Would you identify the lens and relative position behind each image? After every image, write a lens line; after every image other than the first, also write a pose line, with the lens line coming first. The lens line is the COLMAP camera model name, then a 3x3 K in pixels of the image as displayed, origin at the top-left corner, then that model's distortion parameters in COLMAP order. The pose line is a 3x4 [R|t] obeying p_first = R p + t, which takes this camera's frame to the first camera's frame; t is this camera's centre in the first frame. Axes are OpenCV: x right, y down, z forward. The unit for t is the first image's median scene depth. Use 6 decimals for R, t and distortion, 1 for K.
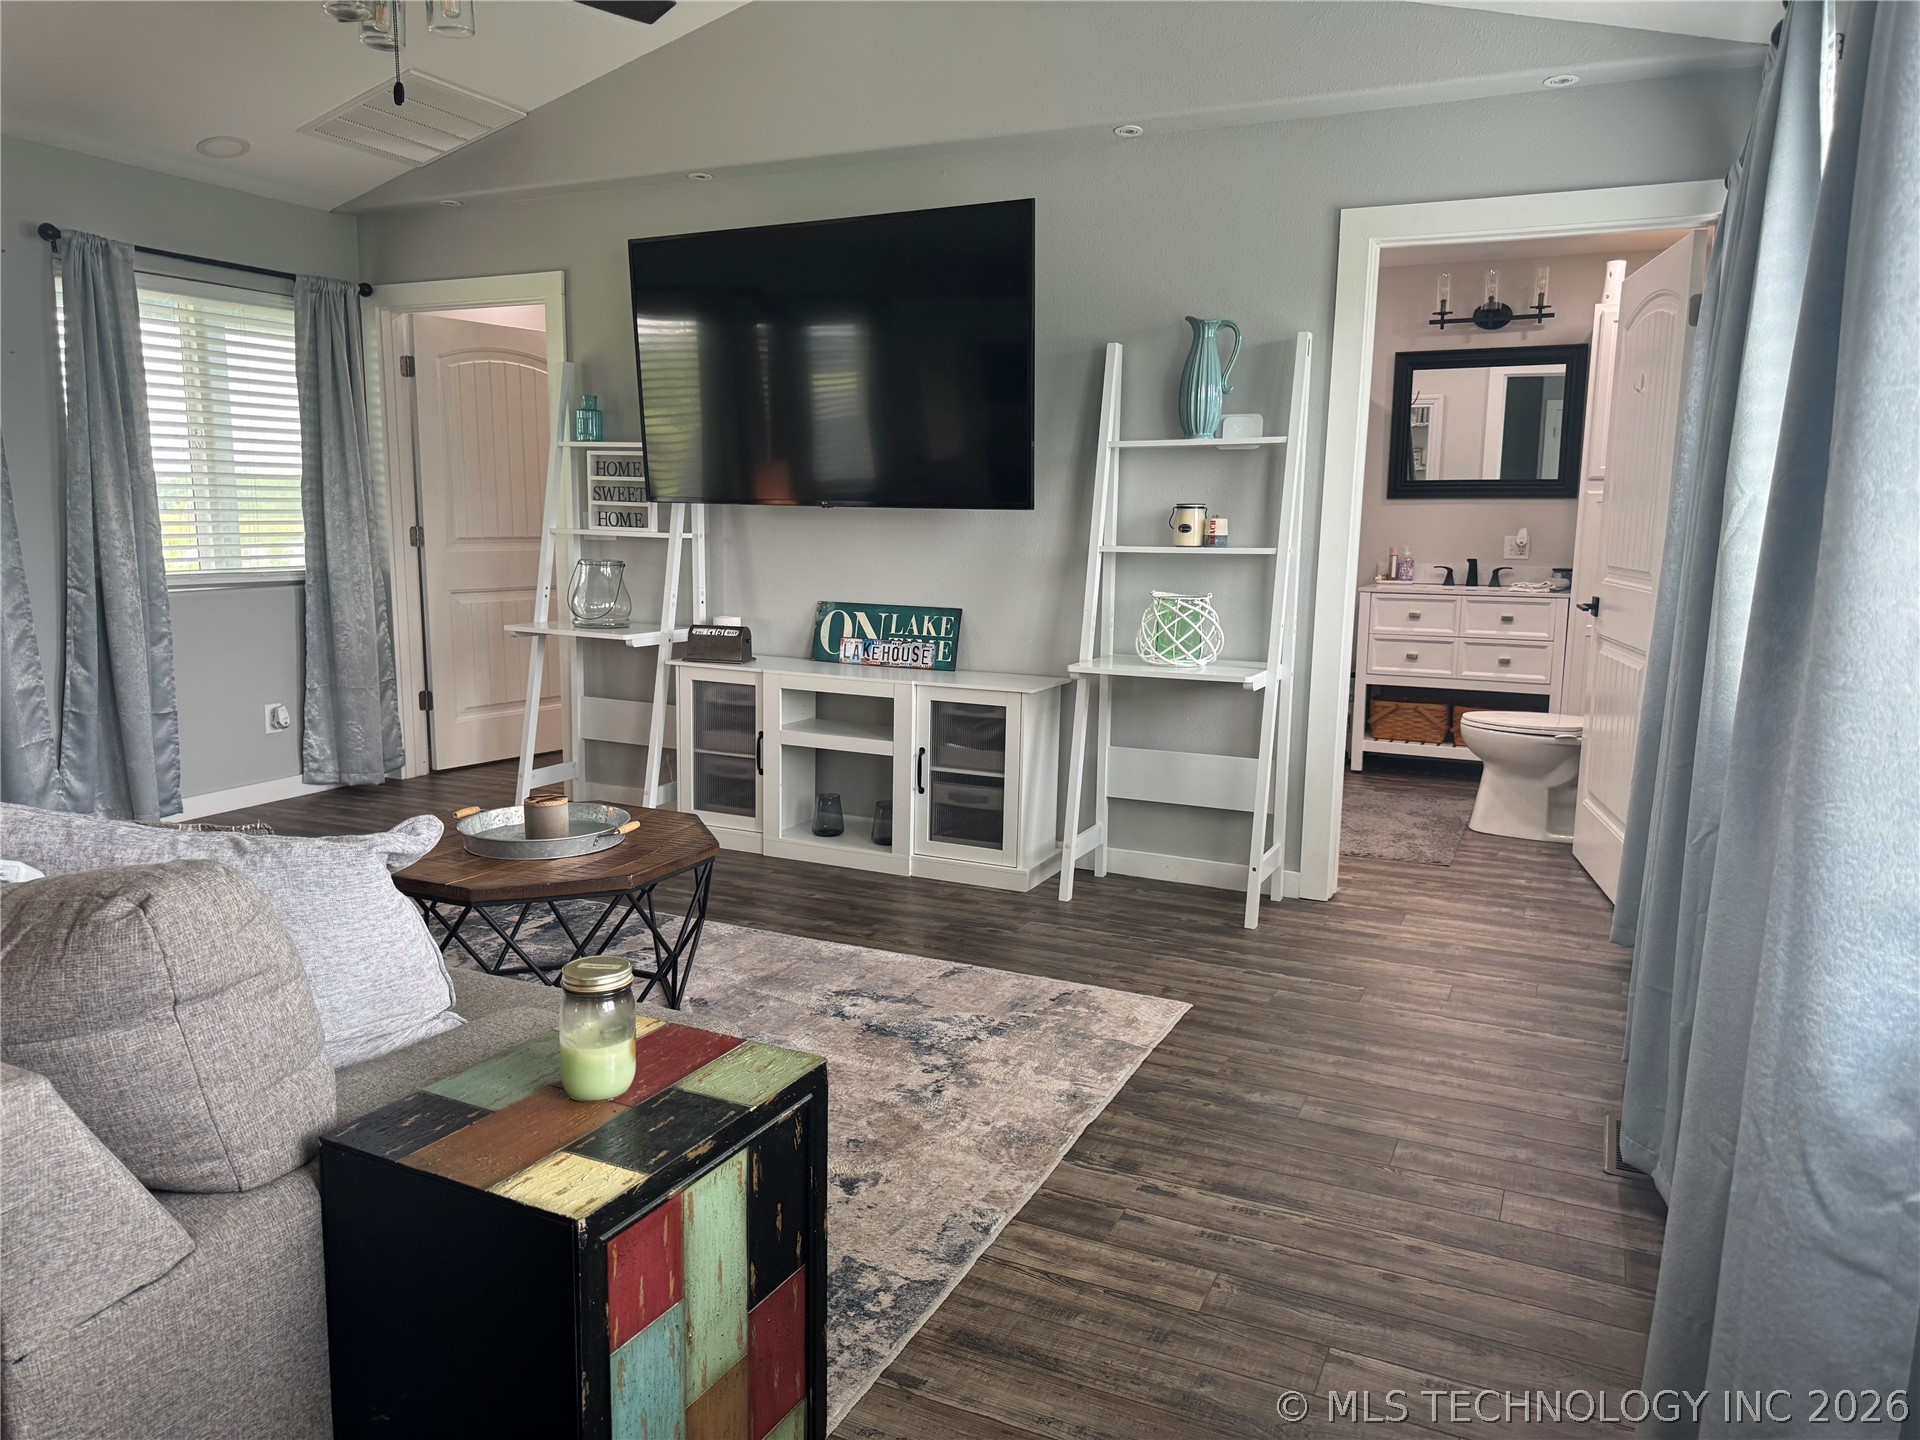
lens RADIAL K [[1357.0, 0, 960.0], [0, 1357.0, 720.0], [0, 0, 1]] dist [0.008762, 0.003303]
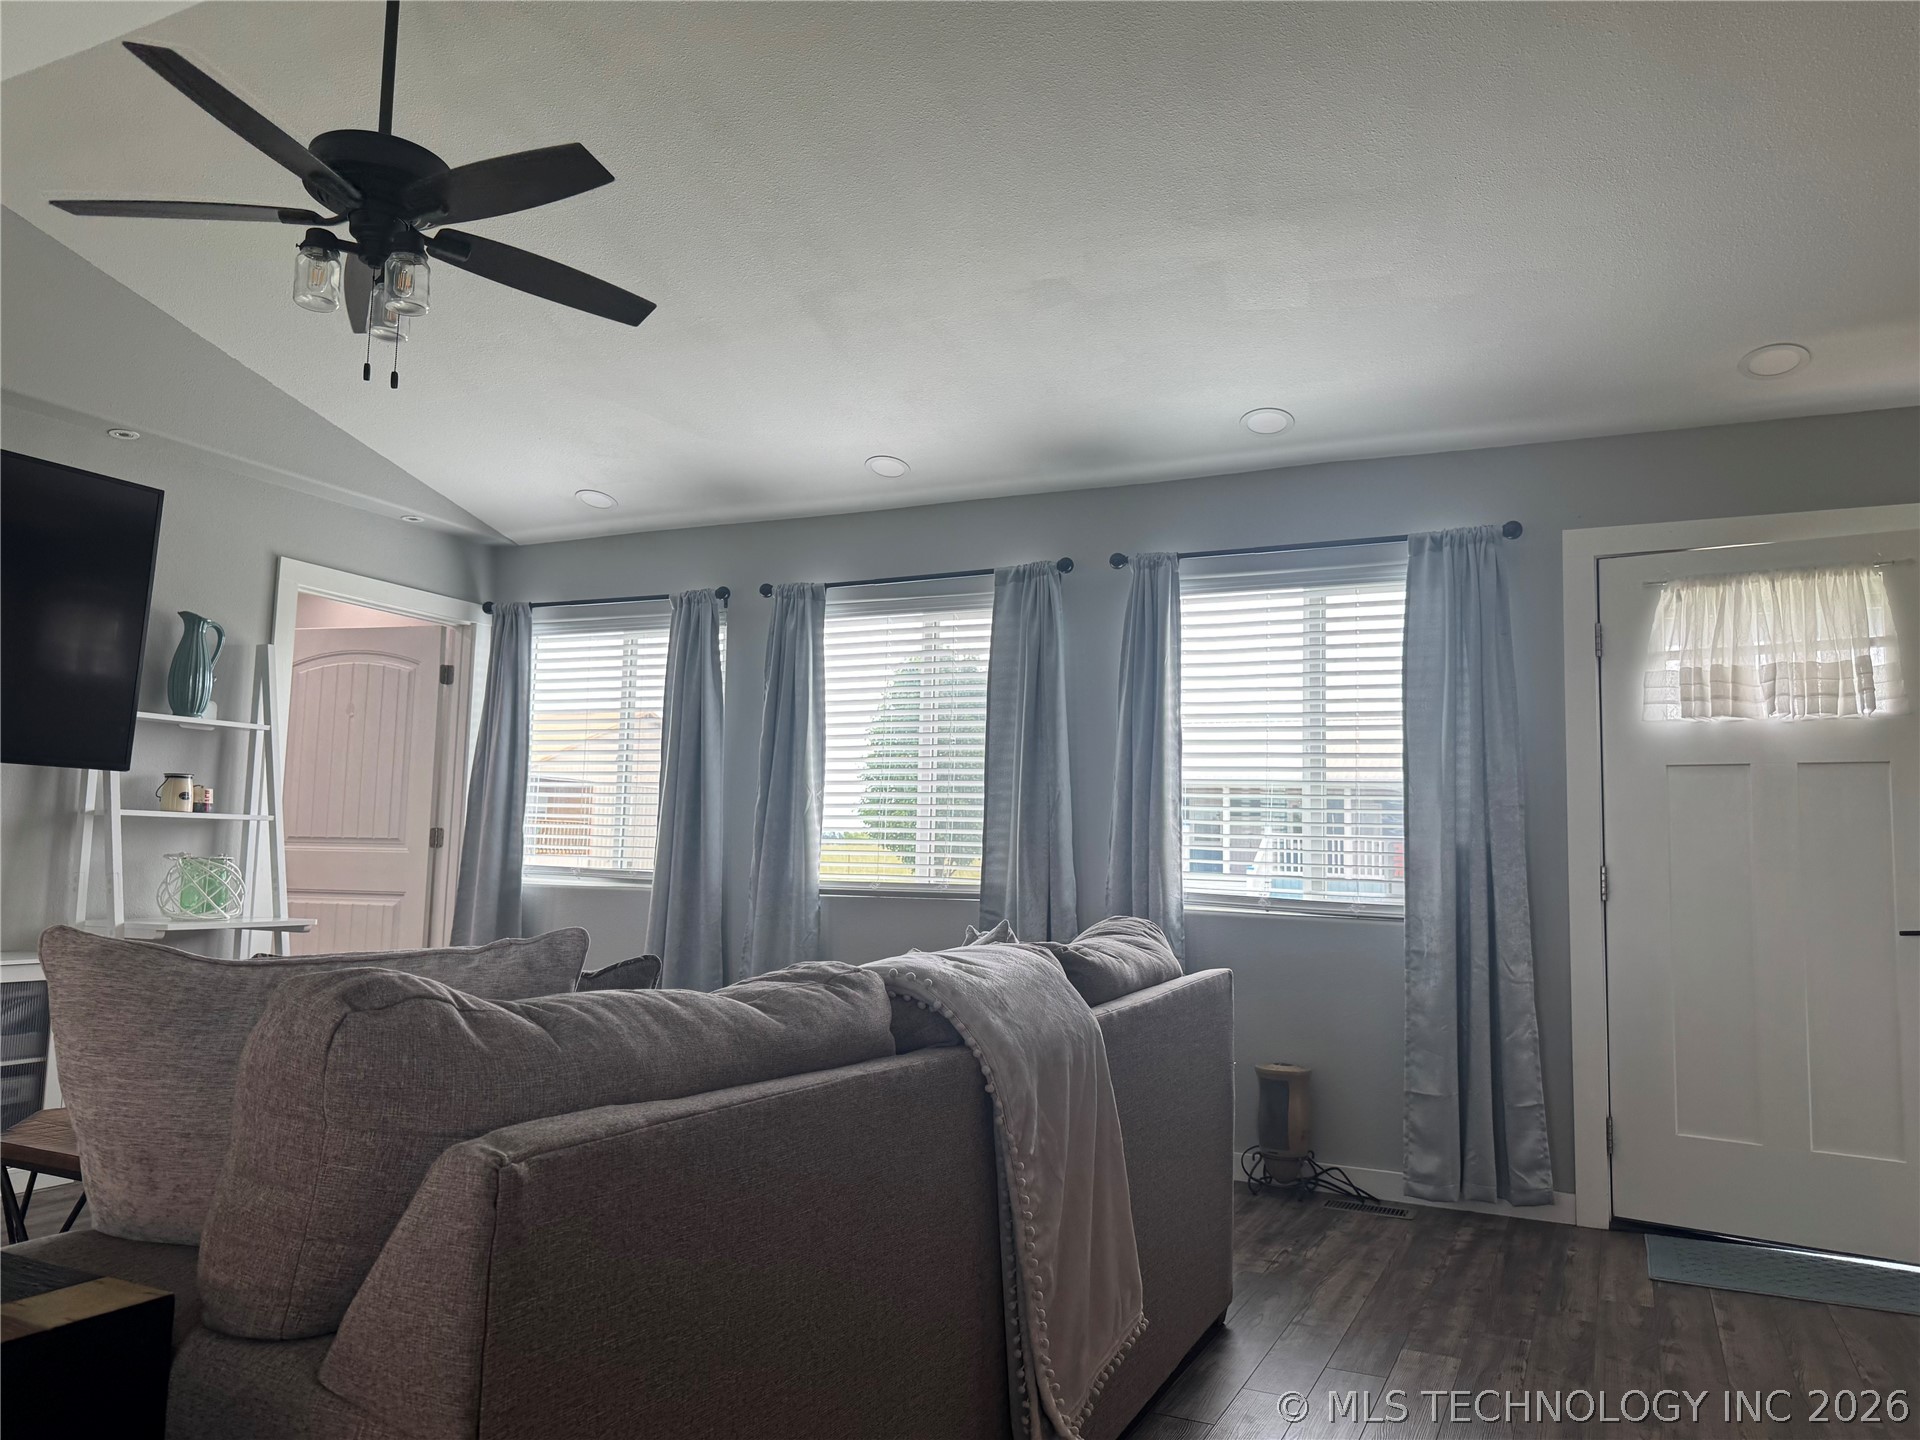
lens RADIAL K [[1357.0, 0, 960.0], [0, 1357.0, 720.0], [0, 0, 1]] dist [0.008762, 0.003303]
pose [[-0.021621, 0.080604, 0.996512, -0.958616], [0.118013, 0.989982, -0.077515, -0.042235], [-0.992777, 0.115925, -0.030917, 0.403249]]
